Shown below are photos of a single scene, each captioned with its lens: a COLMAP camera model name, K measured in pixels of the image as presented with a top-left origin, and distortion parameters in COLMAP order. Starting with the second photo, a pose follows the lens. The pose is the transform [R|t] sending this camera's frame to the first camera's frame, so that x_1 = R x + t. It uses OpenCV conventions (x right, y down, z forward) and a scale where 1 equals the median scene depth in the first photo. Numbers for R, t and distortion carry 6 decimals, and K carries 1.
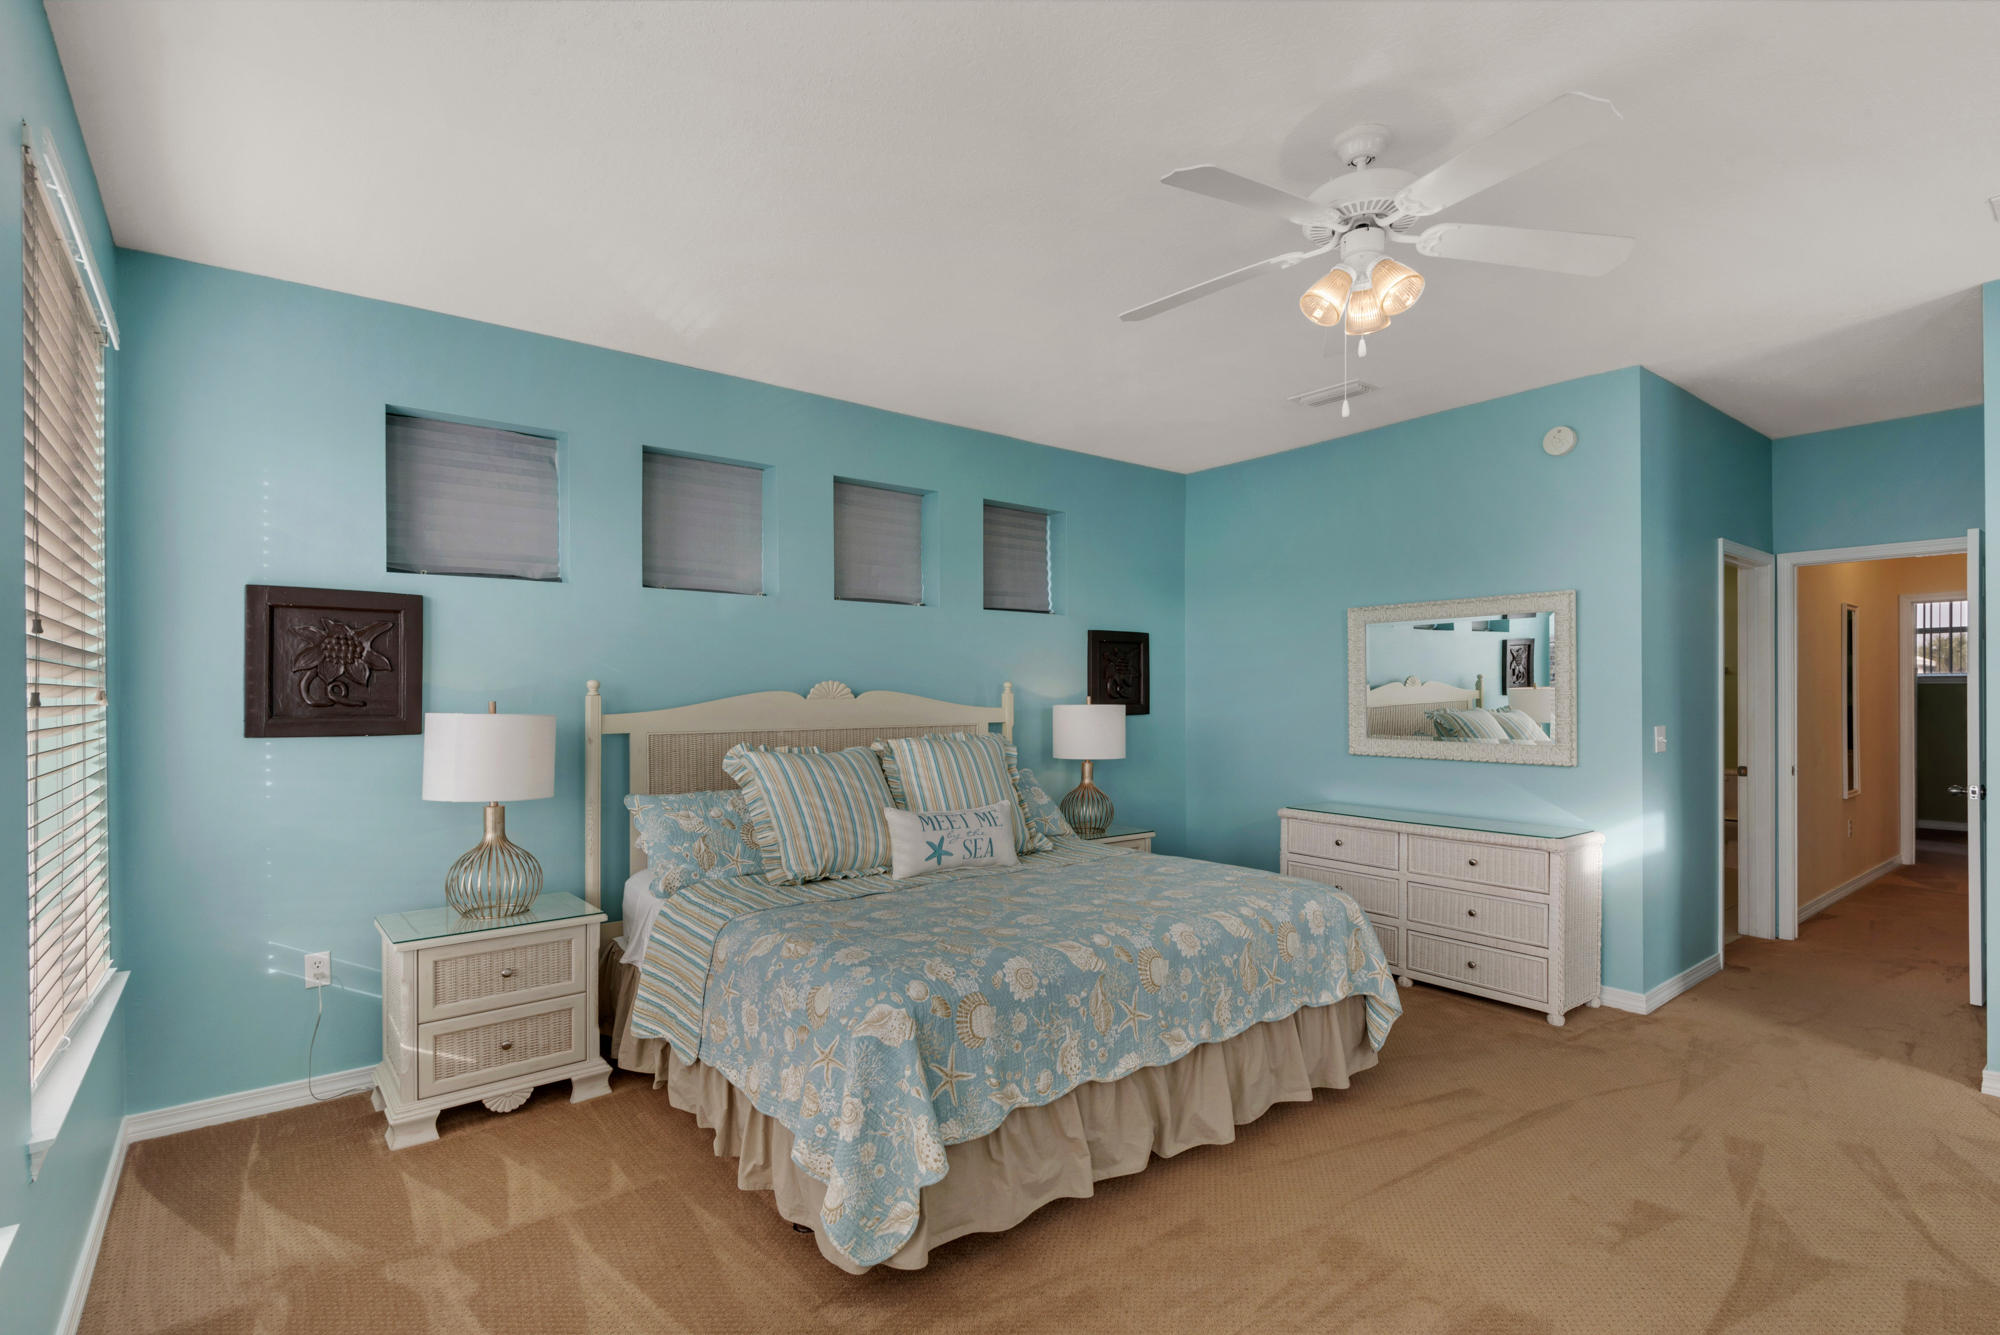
lens RADIAL K [[970.3, 0, 1009.0], [0, 970.3, 684.0], [0, 0, 1]] dist [0.001730, 0.000030]
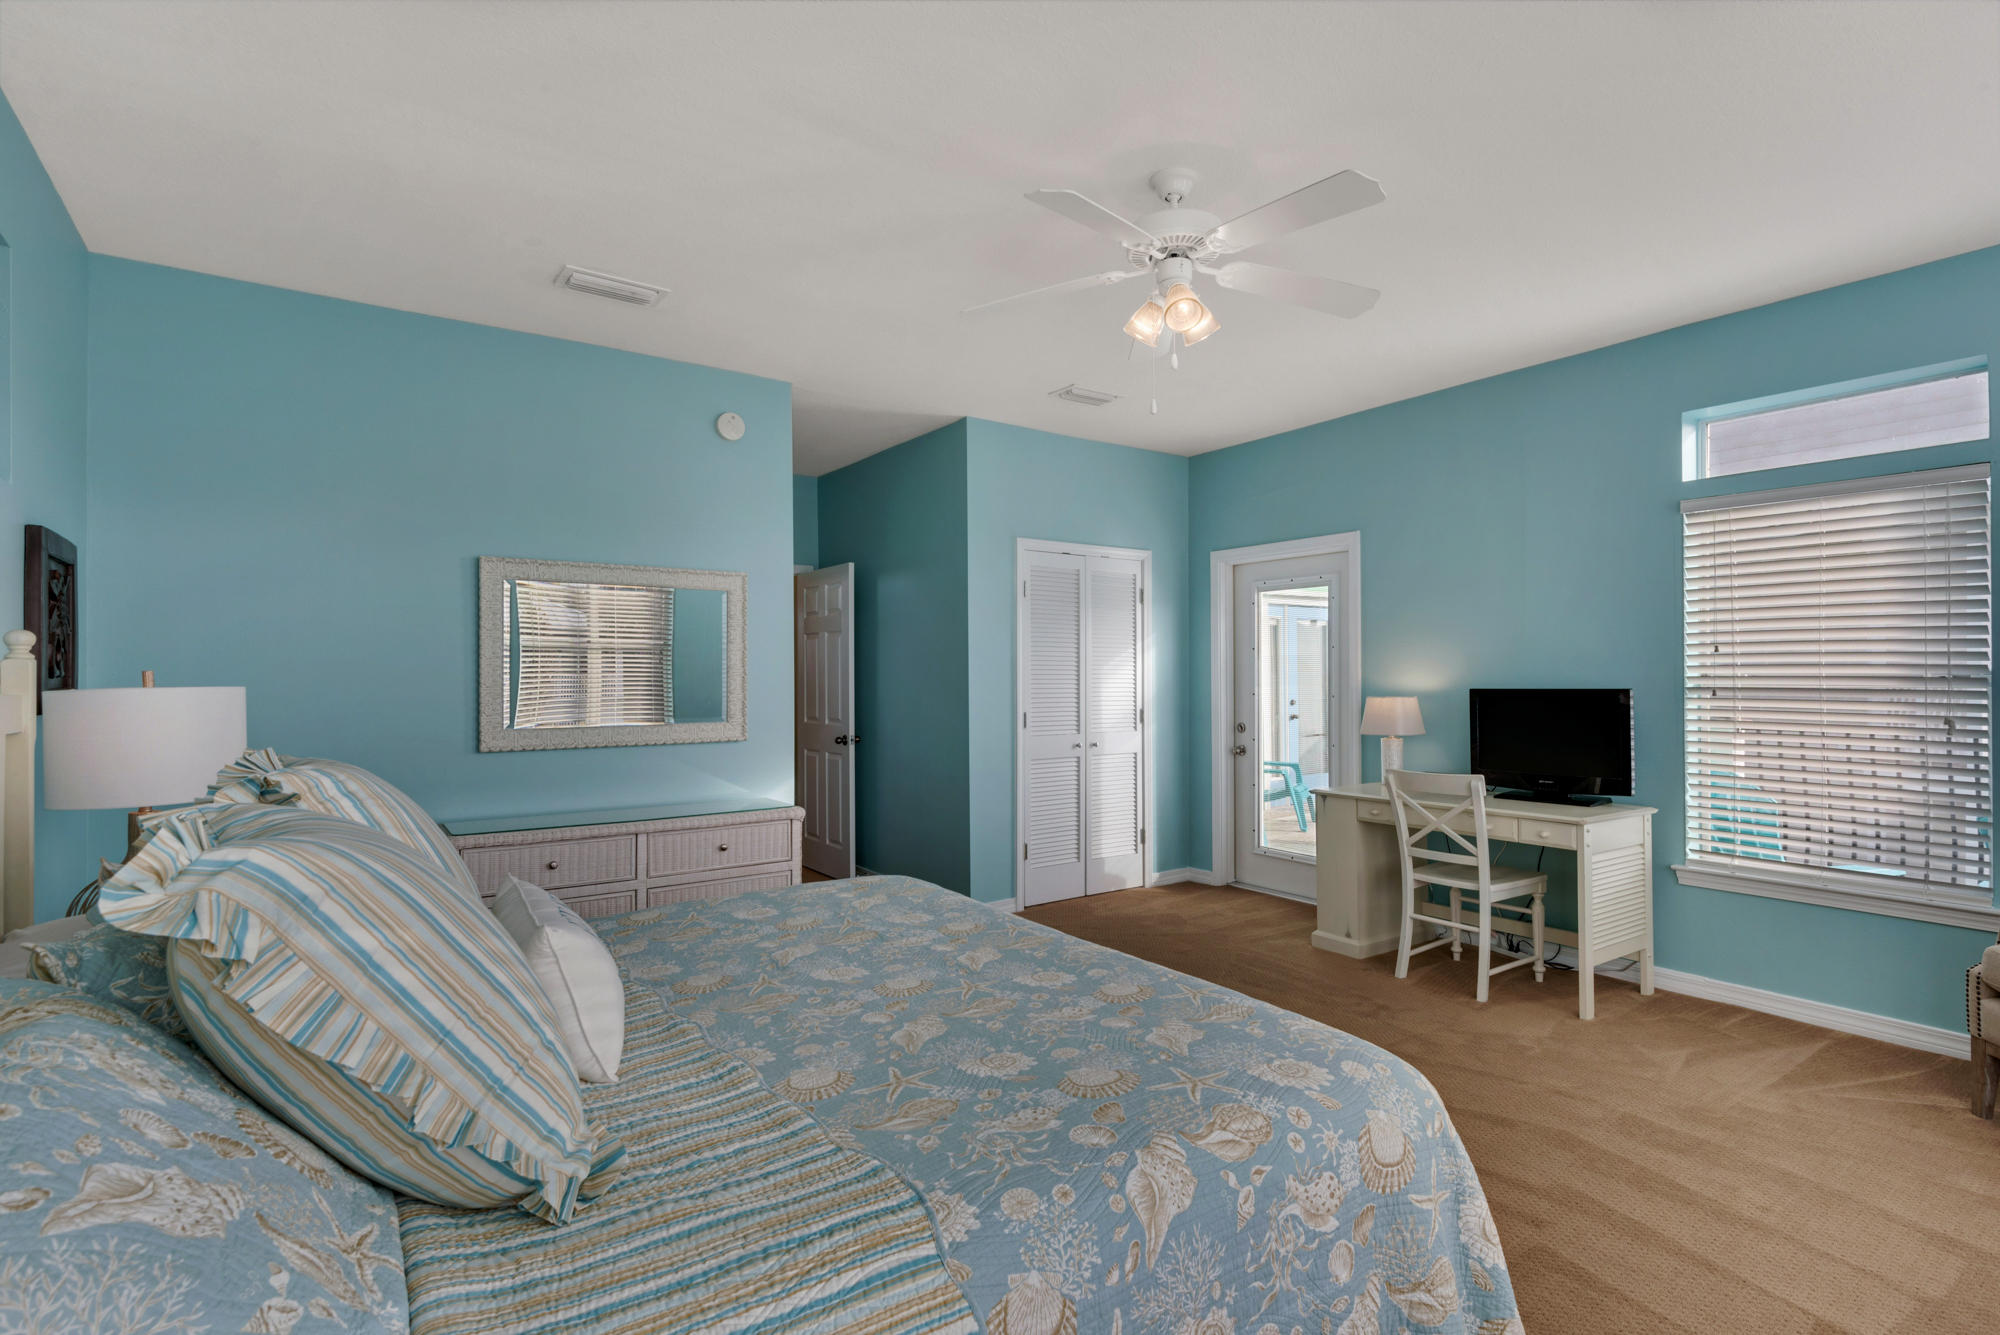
lens RADIAL K [[970.3, 0, 1006.5], [0, 970.3, 670.7], [0, 0, 1]] dist [0.001730, 0.000030]
pose [[0.035527, 0.013696, 0.999275, -0.464636], [-0.008288, 0.999876, -0.013410, 0.021188], [-0.999334, -0.007805, 0.035636, 0.688290]]
